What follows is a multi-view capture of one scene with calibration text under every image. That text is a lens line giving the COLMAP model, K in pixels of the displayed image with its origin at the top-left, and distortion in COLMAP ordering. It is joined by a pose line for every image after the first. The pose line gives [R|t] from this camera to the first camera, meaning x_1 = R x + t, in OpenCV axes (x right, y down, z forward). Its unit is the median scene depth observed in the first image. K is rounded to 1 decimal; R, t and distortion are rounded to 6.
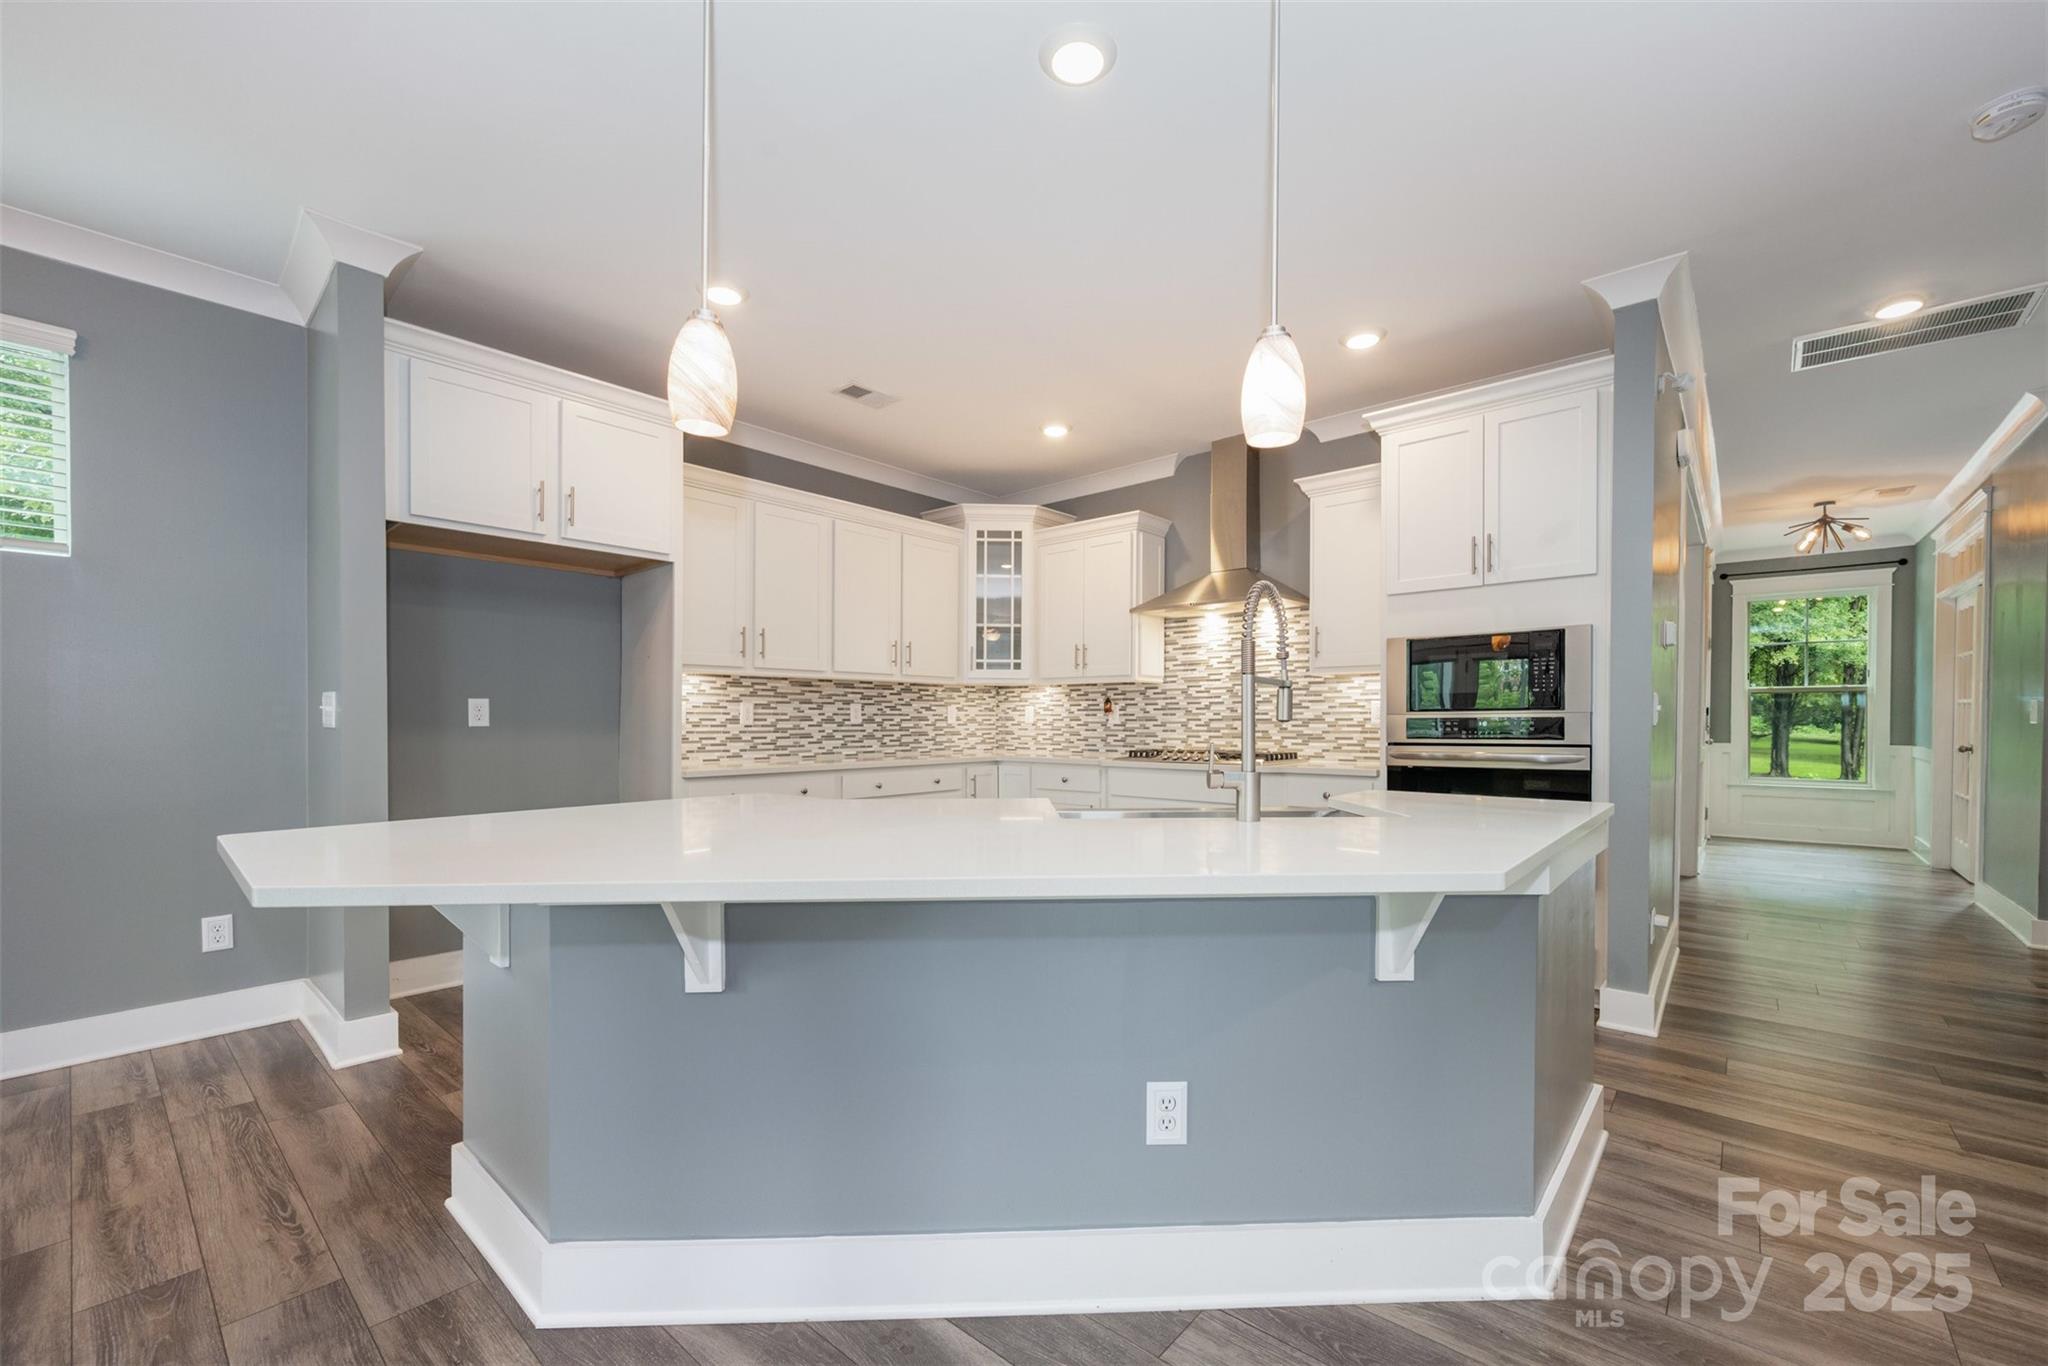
lens RADIAL K [[821.5, 0, 1036.3], [0, 821.5, 731.3], [0, 0, 1]] dist [-0.014828, -0.000155]
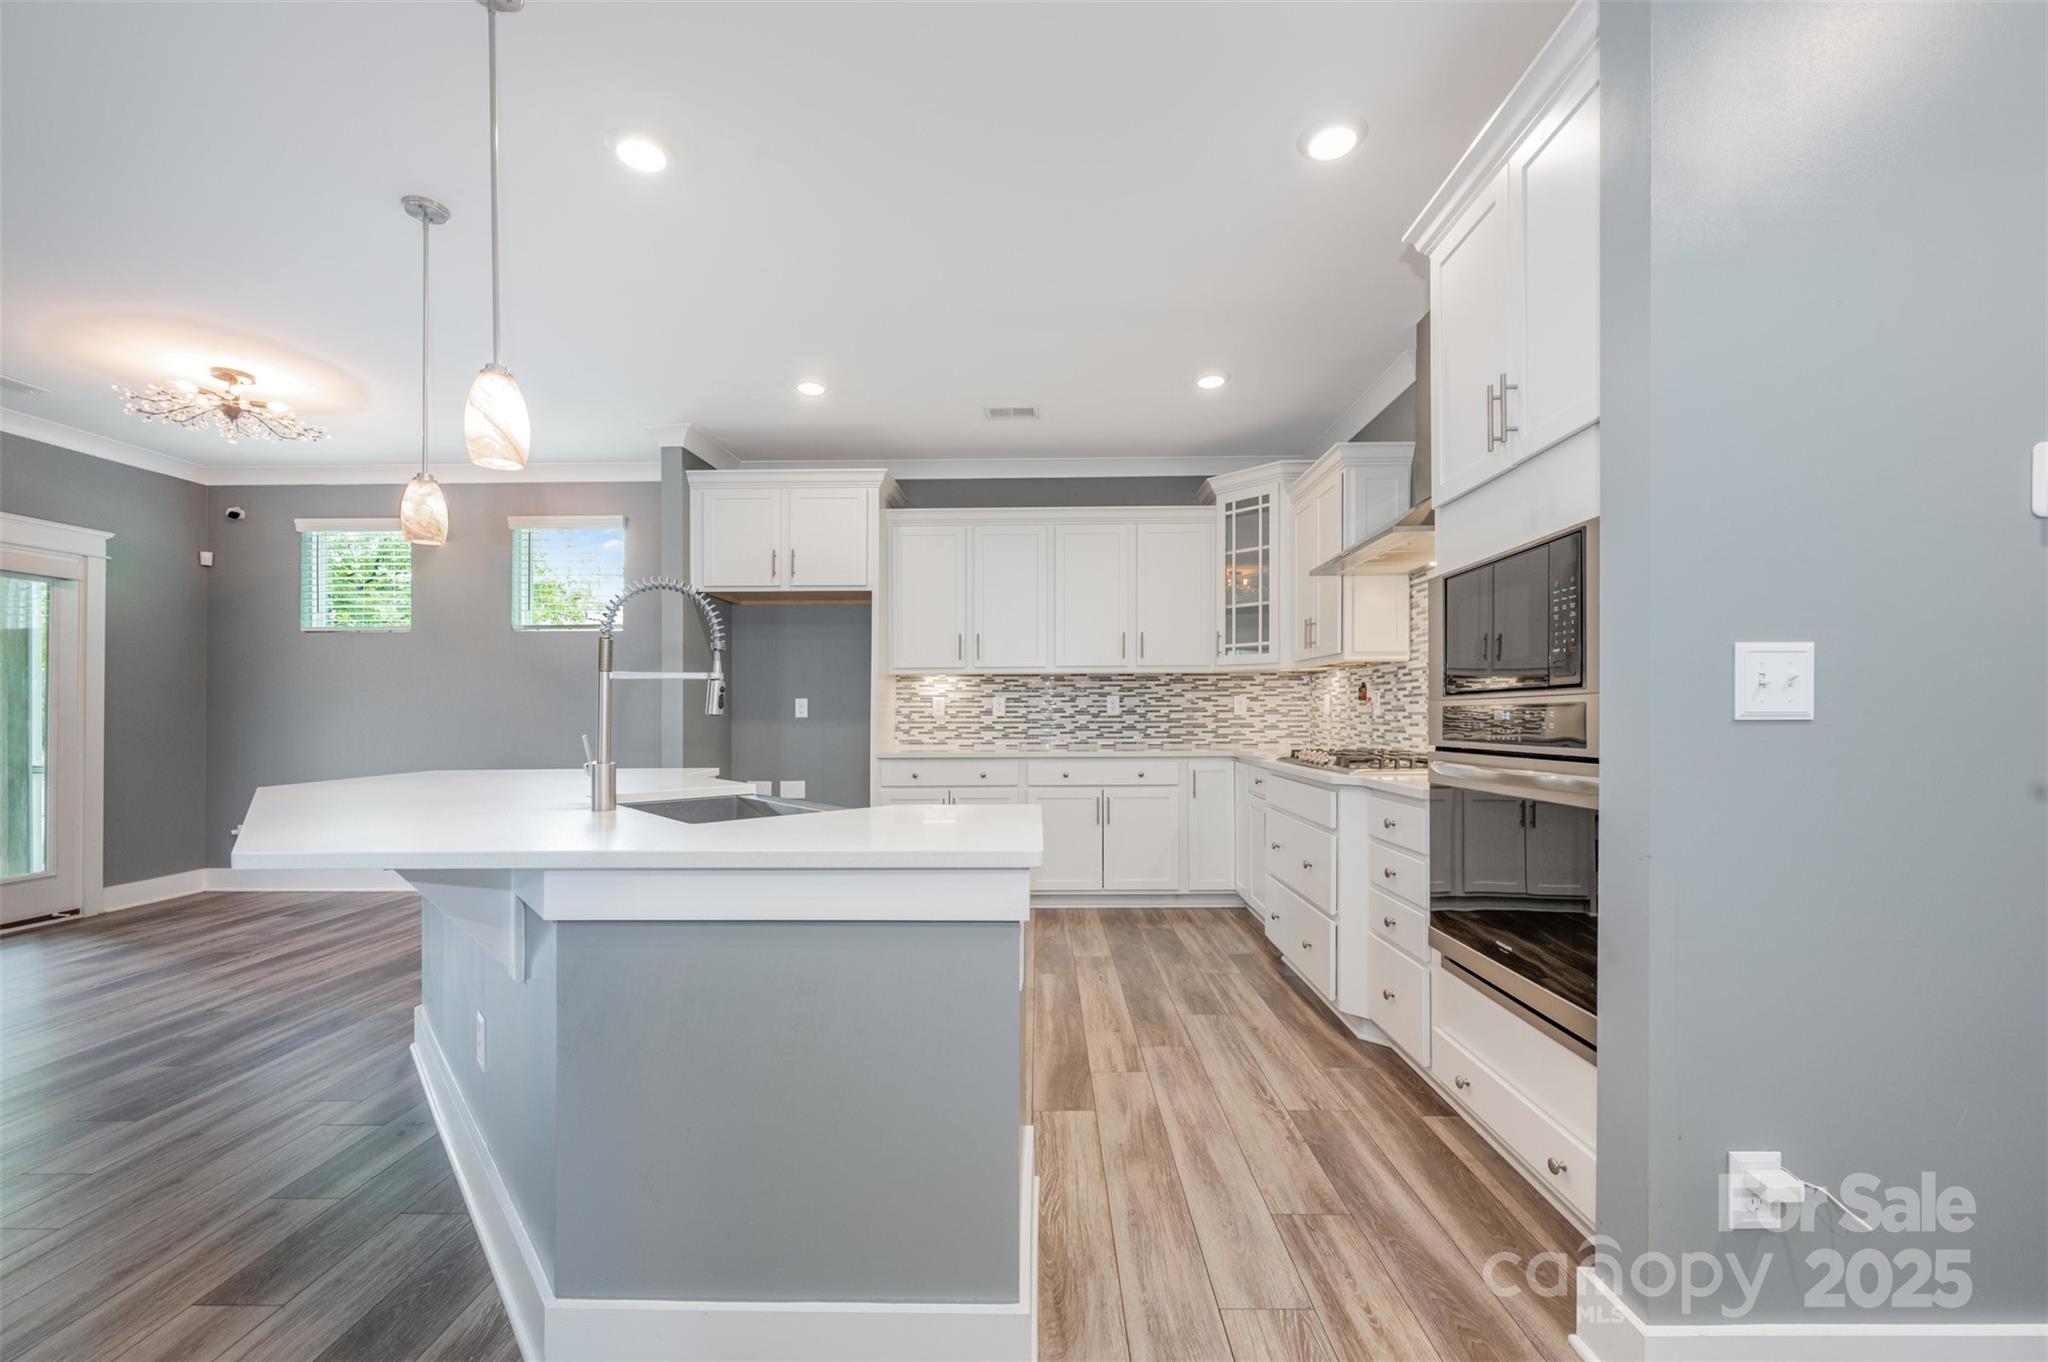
lens RADIAL K [[815.1, 0, 1028.6], [0, 815.1, 715.5], [0, 0, 1]] dist [0.008620, 0.000309]
pose [[0.640368, 0.000187, -0.768068, 0.500170], [-0.004952, 0.999980, -0.003885, -0.004133], [0.768052, 0.006292, 0.640356, 0.258152]]
